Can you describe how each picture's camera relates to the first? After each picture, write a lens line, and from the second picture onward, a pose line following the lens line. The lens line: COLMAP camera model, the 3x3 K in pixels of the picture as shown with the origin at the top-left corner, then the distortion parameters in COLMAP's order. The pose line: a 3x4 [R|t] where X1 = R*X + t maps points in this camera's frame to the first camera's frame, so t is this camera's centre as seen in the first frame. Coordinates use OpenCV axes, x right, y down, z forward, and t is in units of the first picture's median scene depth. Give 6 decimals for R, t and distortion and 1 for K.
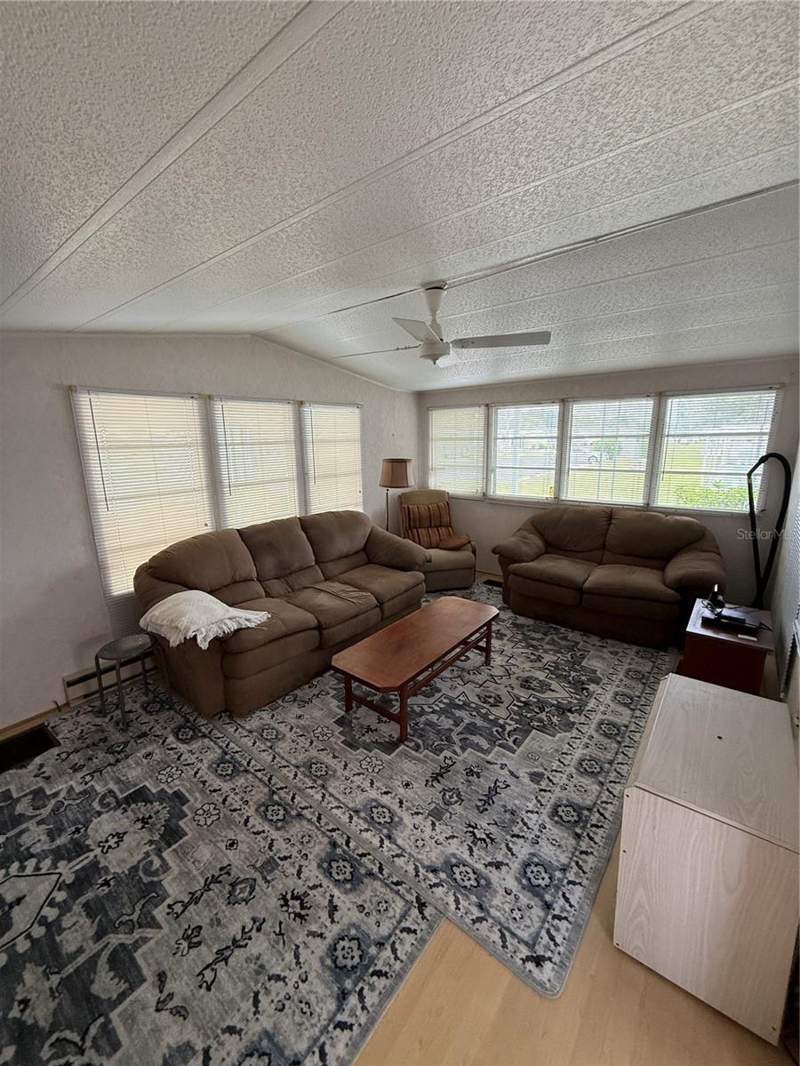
lens RADIAL K [[426.0, 0, 399.0], [0, 426.0, 531.6], [0, 0, 1]] dist [-0.001903, -0.000345]
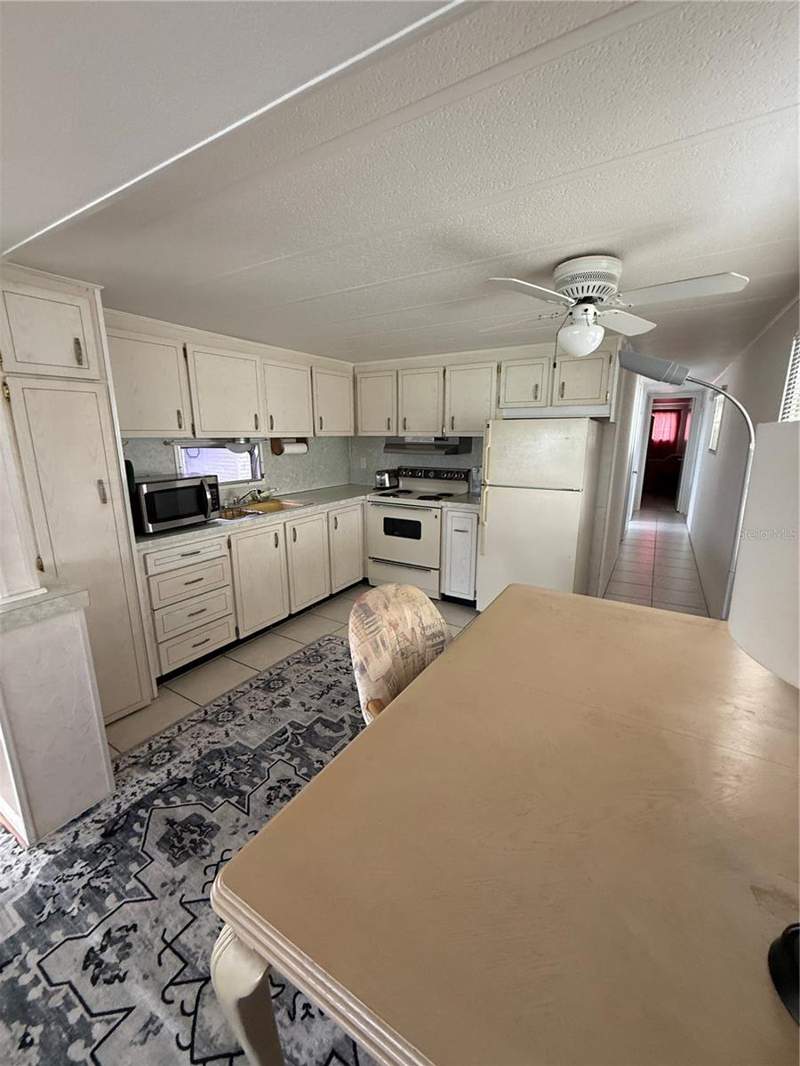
lens RADIAL K [[426.0, 0, 399.0], [0, 426.0, 529.3], [0, 0, 1]] dist [-0.001903, -0.000345]
pose [[-0.992486, 0.048033, -0.112539, 0.099362], [-0.004553, 0.904599, 0.426240, -0.292507], [0.122276, 0.423549, -0.897583, 1.579861]]
